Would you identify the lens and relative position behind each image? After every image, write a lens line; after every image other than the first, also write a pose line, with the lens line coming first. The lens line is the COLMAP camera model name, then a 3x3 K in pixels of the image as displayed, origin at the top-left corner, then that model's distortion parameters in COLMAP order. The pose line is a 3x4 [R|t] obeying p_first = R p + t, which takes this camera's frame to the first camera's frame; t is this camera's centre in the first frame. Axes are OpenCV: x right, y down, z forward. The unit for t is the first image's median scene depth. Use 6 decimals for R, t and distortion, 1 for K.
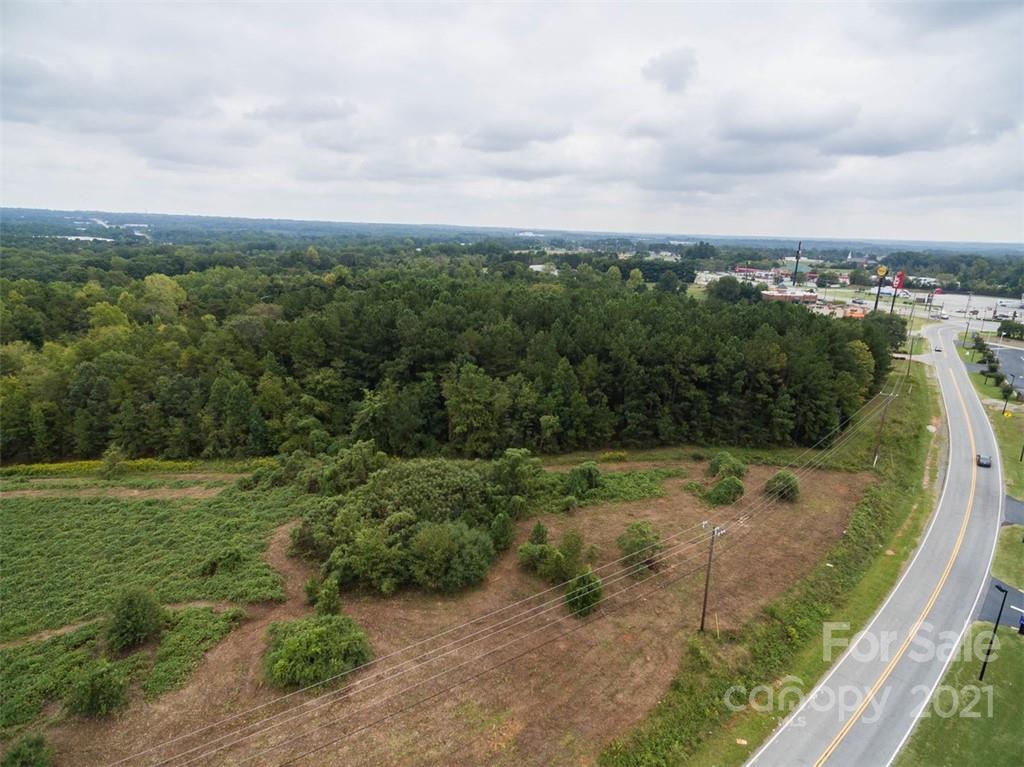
lens RADIAL K [[568.3, 0, 514.9], [0, 568.3, 388.3], [0, 0, 1]] dist [0.010078, 0.004258]
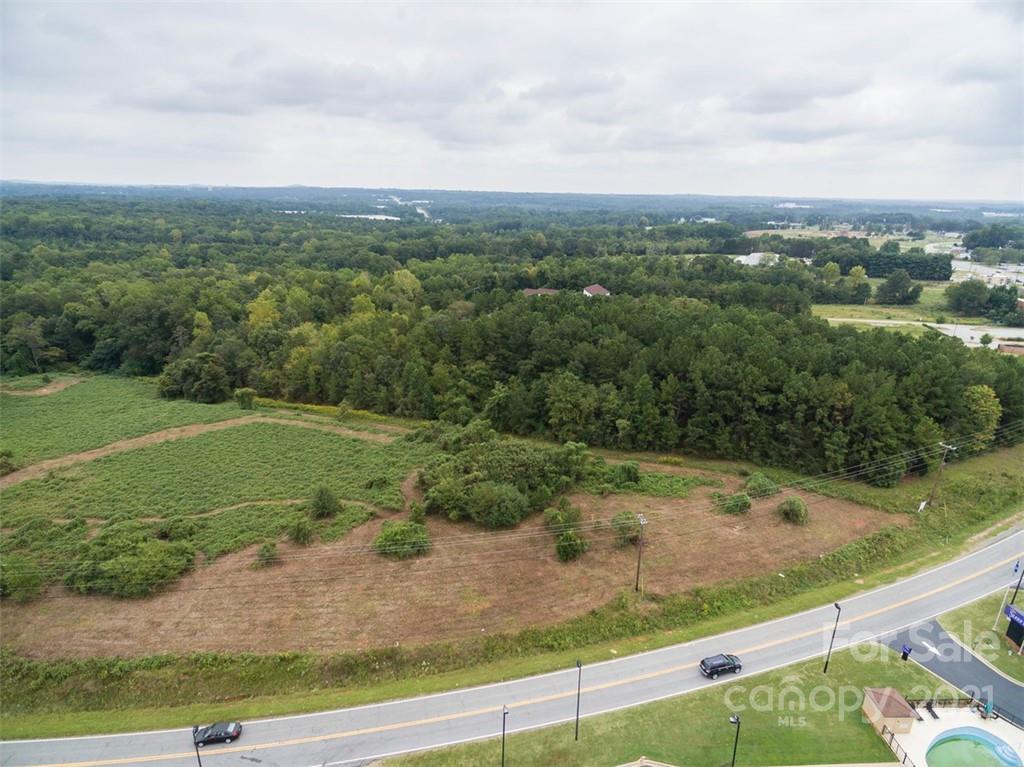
lens RADIAL K [[568.3, 0, 513.2], [0, 568.3, 379.6], [0, 0, 1]] dist [0.010078, 0.004258]
pose [[0.914933, 0.112366, -0.387649, 0.332822], [-0.099801, 0.993623, 0.052468, -0.087074], [0.391073, -0.009317, 0.920312, -0.266137]]
